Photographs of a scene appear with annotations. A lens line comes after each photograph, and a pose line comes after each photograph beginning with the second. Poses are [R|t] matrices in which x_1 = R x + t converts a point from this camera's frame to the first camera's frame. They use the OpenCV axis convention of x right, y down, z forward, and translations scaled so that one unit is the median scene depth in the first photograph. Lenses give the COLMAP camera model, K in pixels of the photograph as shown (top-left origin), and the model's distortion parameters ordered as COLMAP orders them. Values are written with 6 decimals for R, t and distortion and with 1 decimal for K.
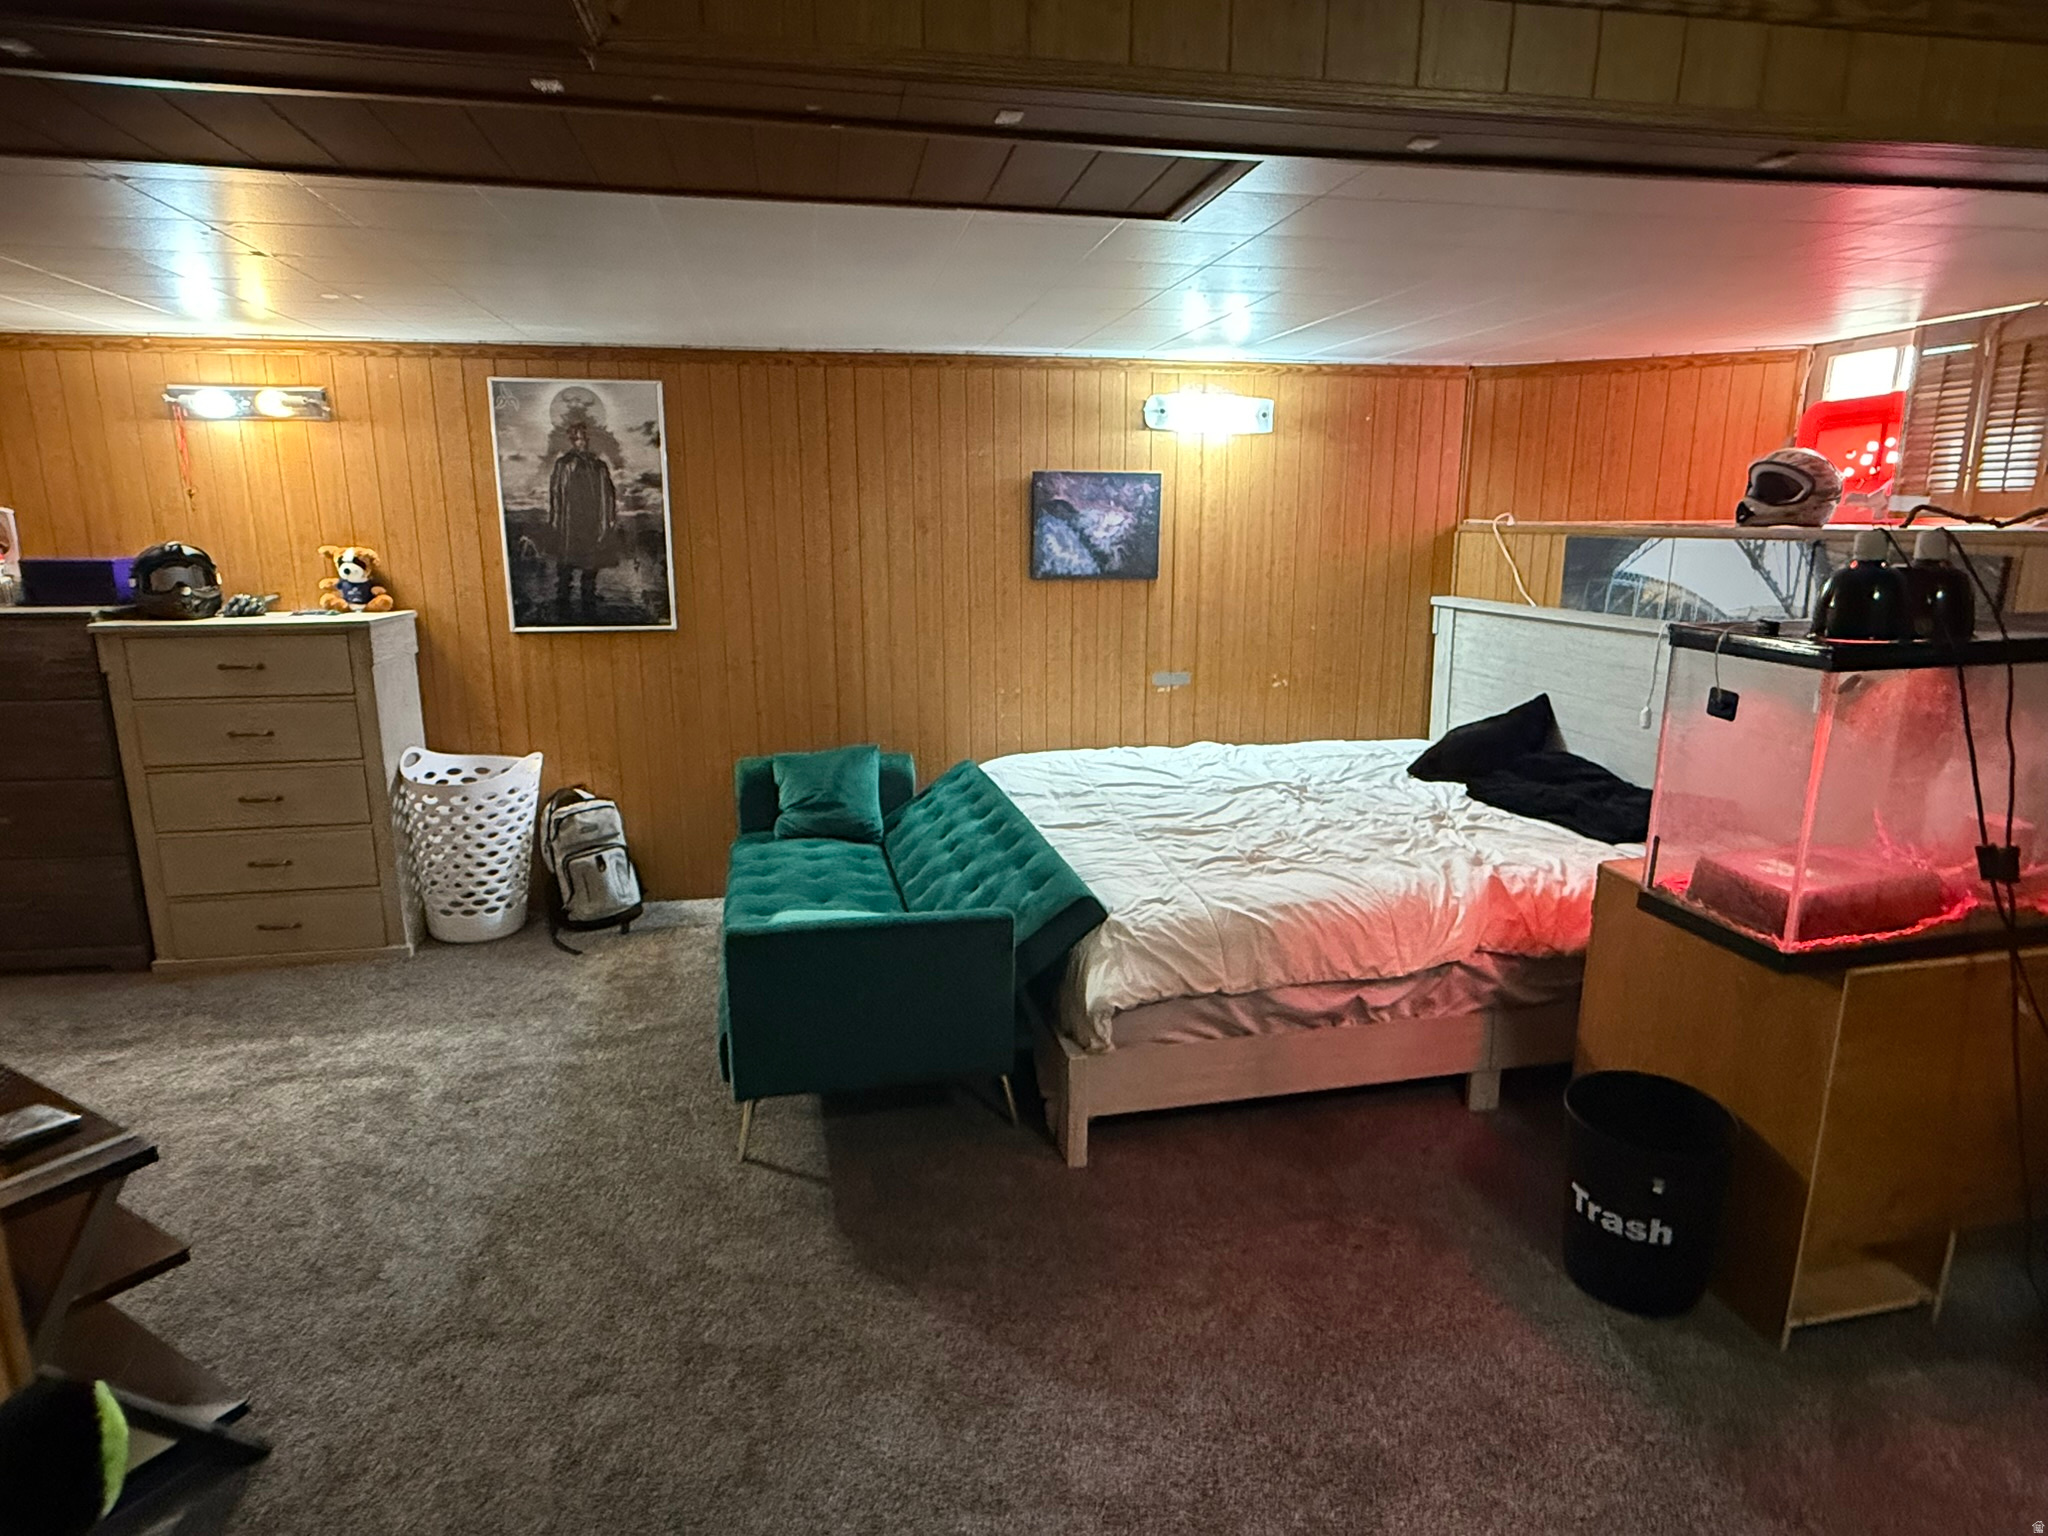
lens RADIAL K [[1139.8, 0, 1025.9], [0, 1139.8, 767.4], [0, 0, 1]] dist [0.000681, -0.000285]
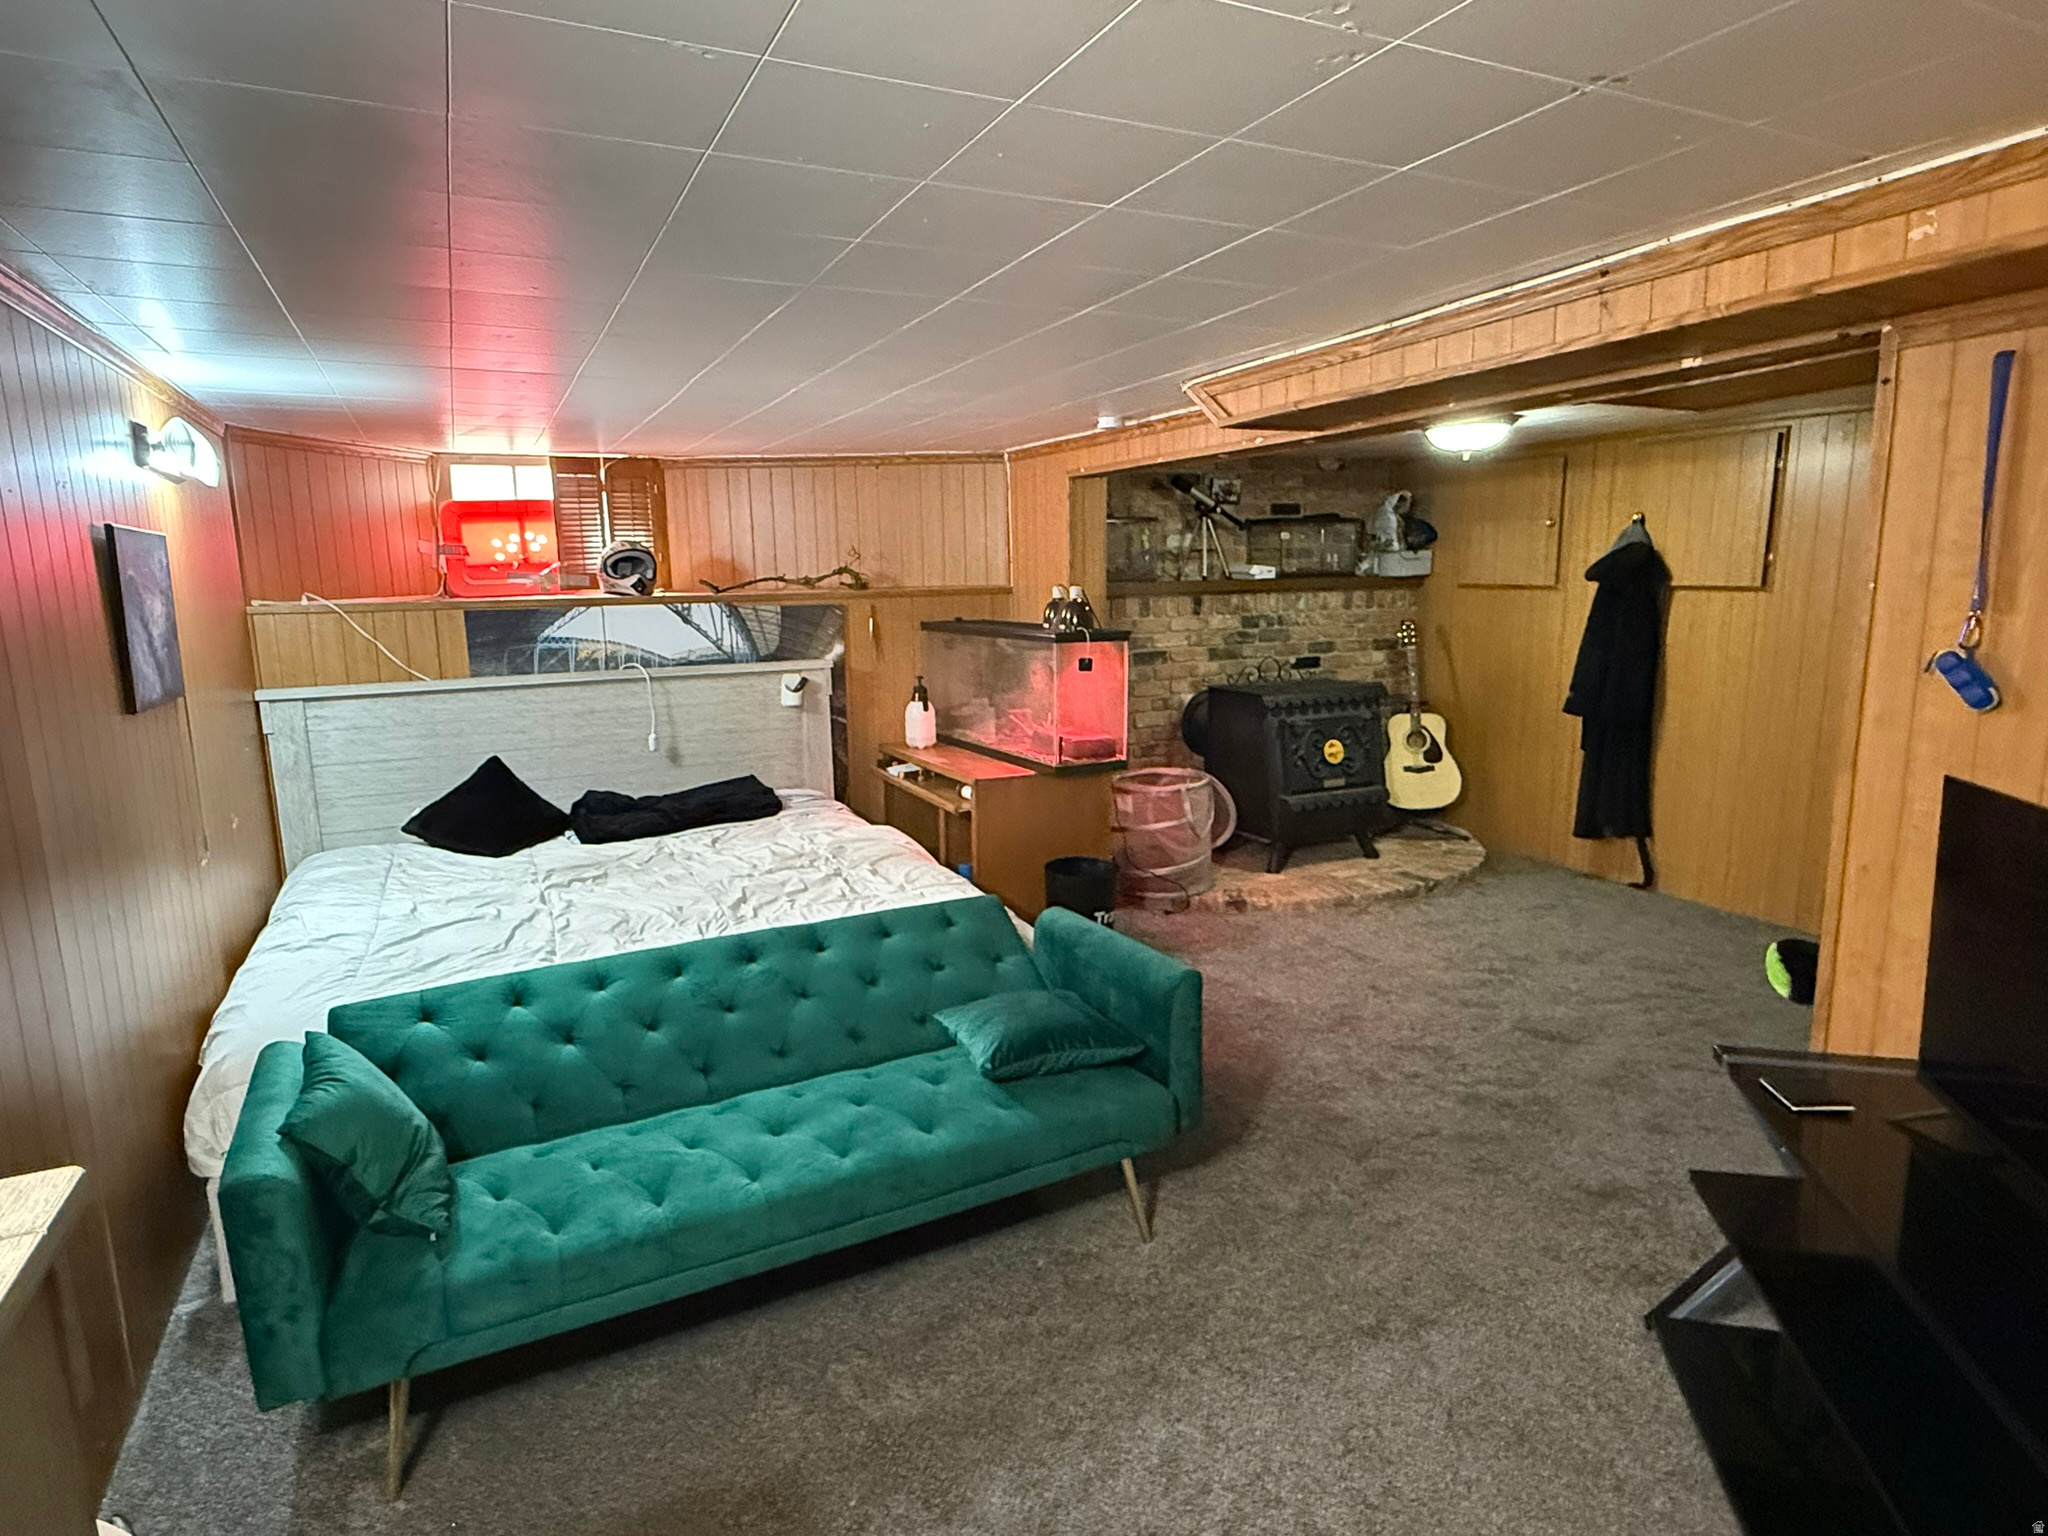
lens RADIAL K [[1139.8, 0, 1027.0], [0, 1139.8, 771.6], [0, 0, 1]] dist [0.000681, -0.000285]
pose [[-0.263934, -0.160061, 0.951167, -0.958428], [0.226326, 0.948325, 0.222385, -0.242103], [-0.937611, 0.273969, -0.214069, 1.055506]]
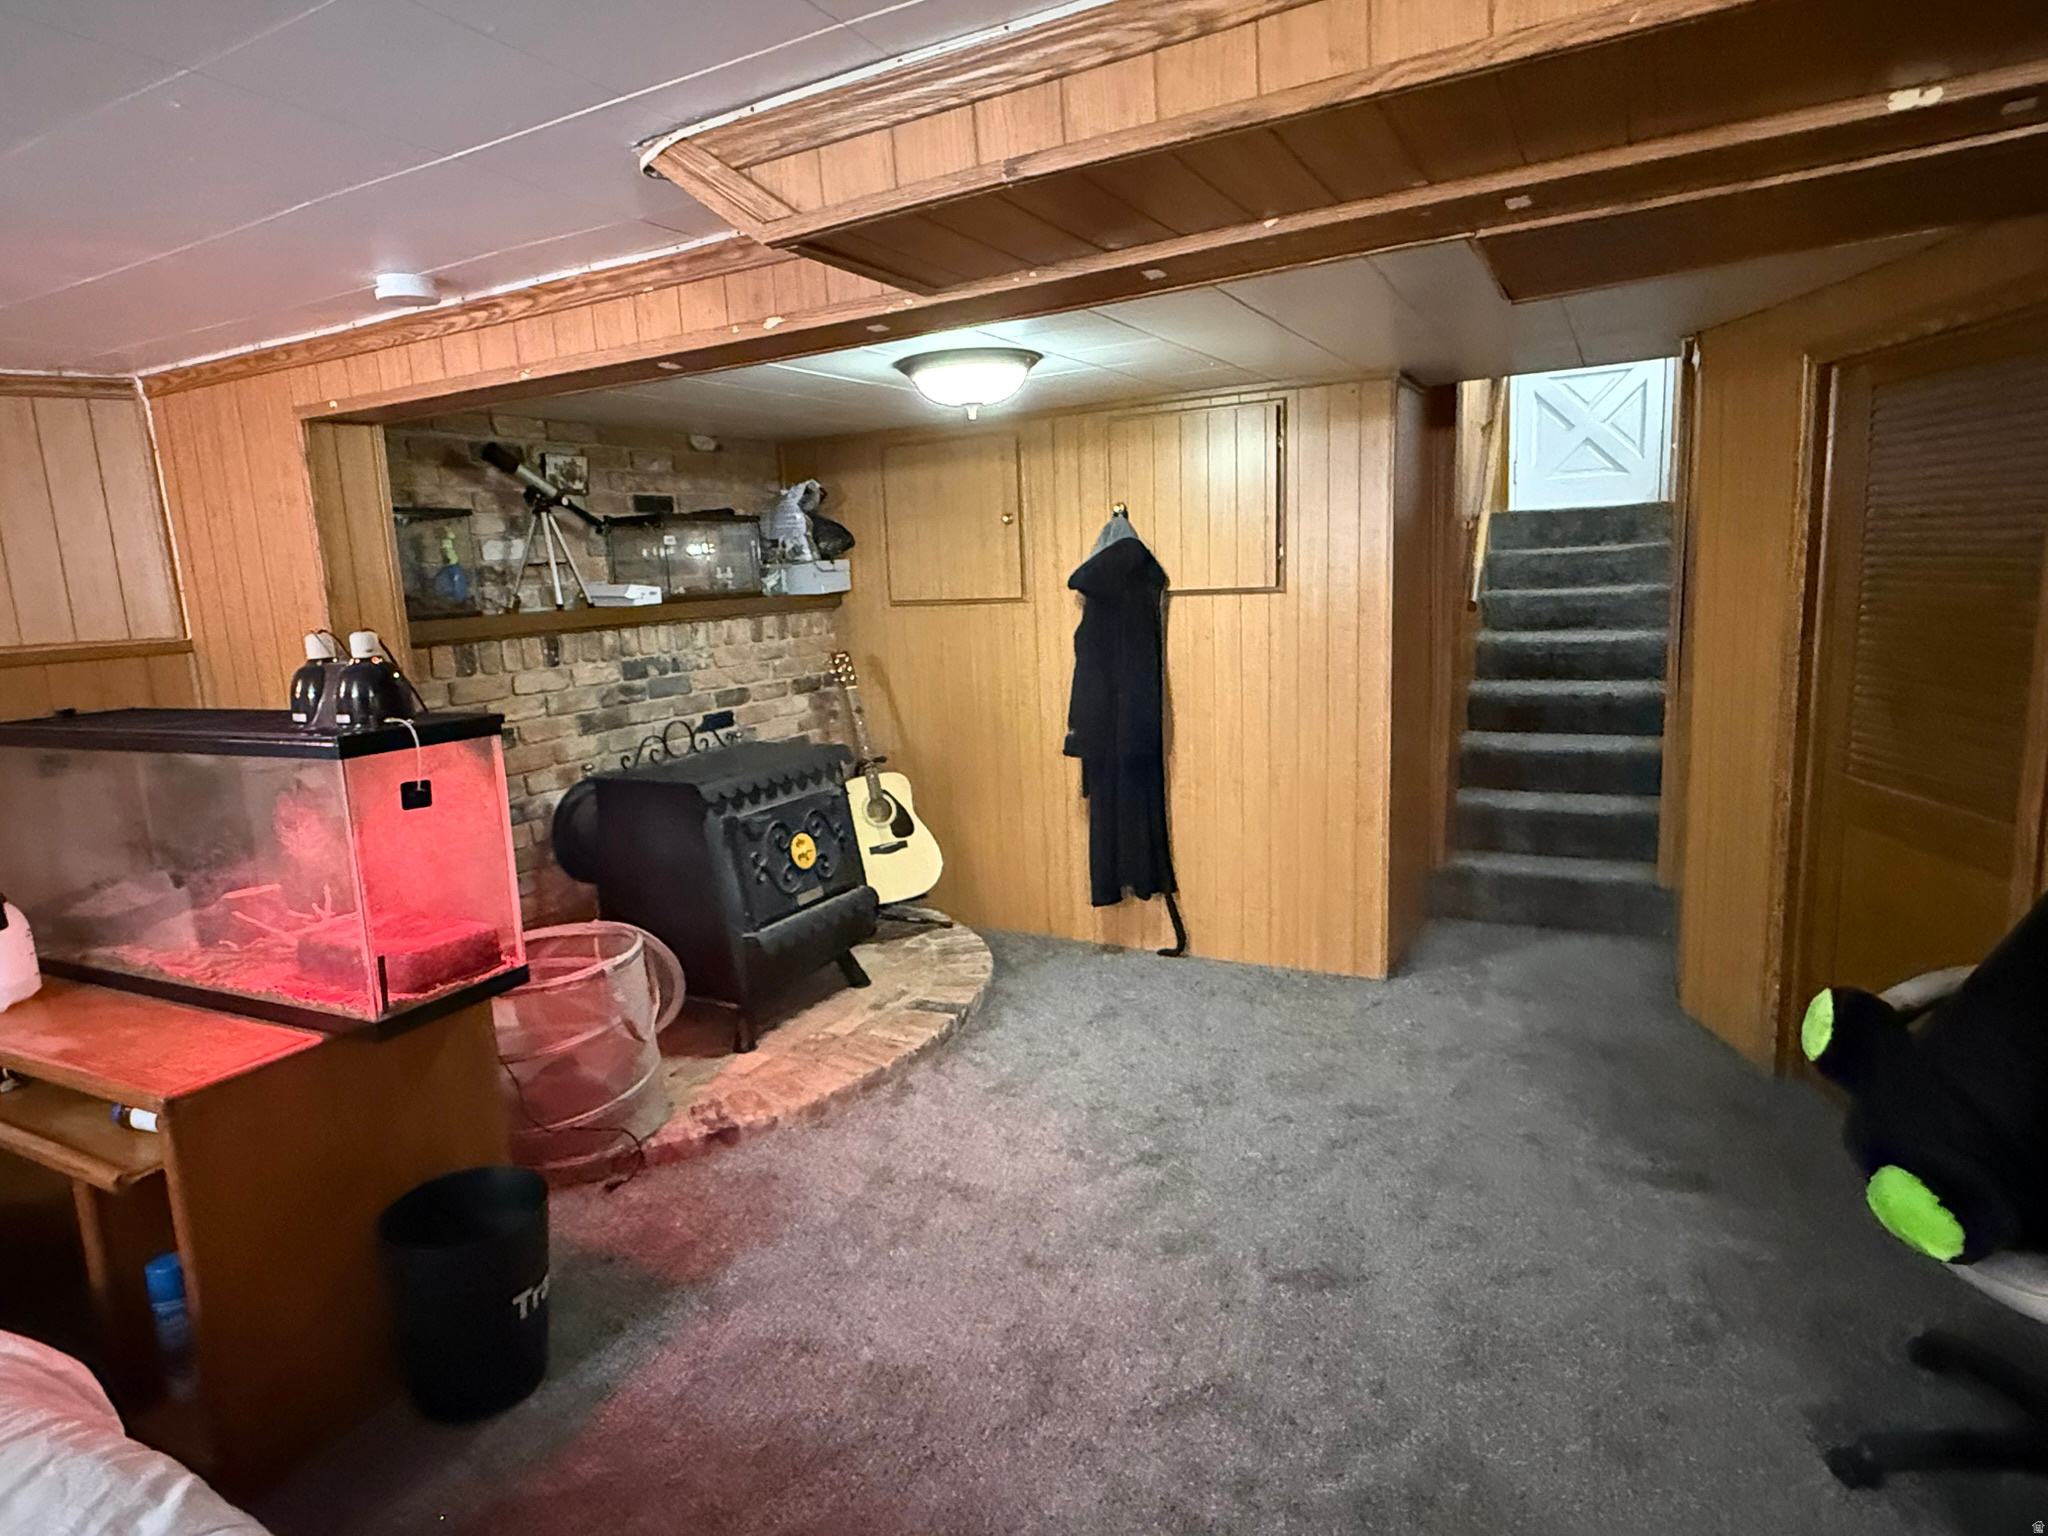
lens RADIAL K [[1139.8, 0, 1010.6], [0, 1139.8, 762.1], [0, 0, 1]] dist [0.000681, -0.000285]
pose [[-0.776784, -0.060497, 0.626854, -0.299715], [0.189240, 0.926950, 0.323961, -0.206091], [-0.600661, 0.370274, -0.708592, 0.906377]]
